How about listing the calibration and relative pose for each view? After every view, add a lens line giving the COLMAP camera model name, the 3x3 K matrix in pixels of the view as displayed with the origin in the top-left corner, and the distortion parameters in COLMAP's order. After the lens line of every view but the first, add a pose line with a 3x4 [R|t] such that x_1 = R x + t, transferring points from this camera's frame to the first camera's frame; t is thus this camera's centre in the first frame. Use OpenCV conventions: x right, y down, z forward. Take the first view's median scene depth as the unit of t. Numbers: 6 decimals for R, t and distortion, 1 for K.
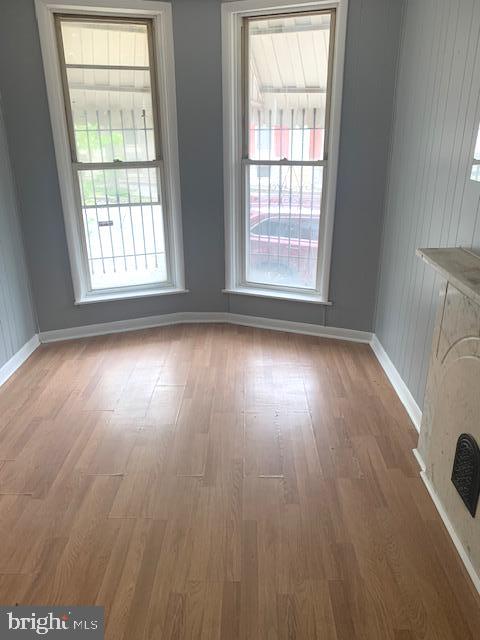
lens RADIAL K [[491.8, 0, 244.8], [0, 491.8, 311.9], [0, 0, 1]] dist [0.098667, -0.114839]
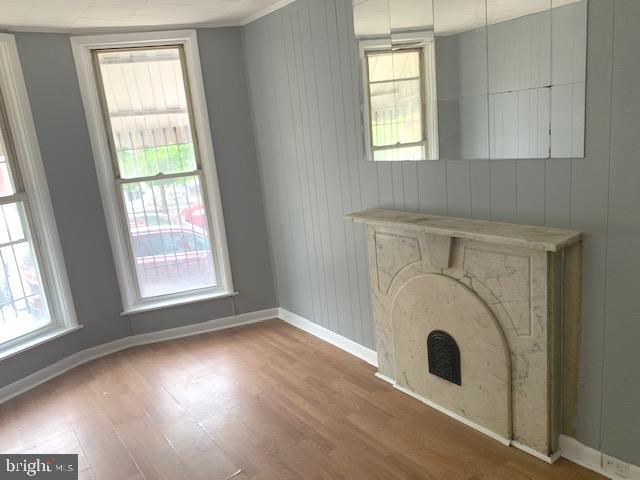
lens RADIAL K [[475.5, 0, 319.2], [0, 475.5, 241.4], [0, 0, 1]] dist [0.210997, -0.274923]
pose [[0.814978, -0.217850, 0.536985, -0.228924], [0.300390, 0.951245, -0.069987, 0.003674], [-0.495557, 0.218343, 0.840684, -0.006843]]
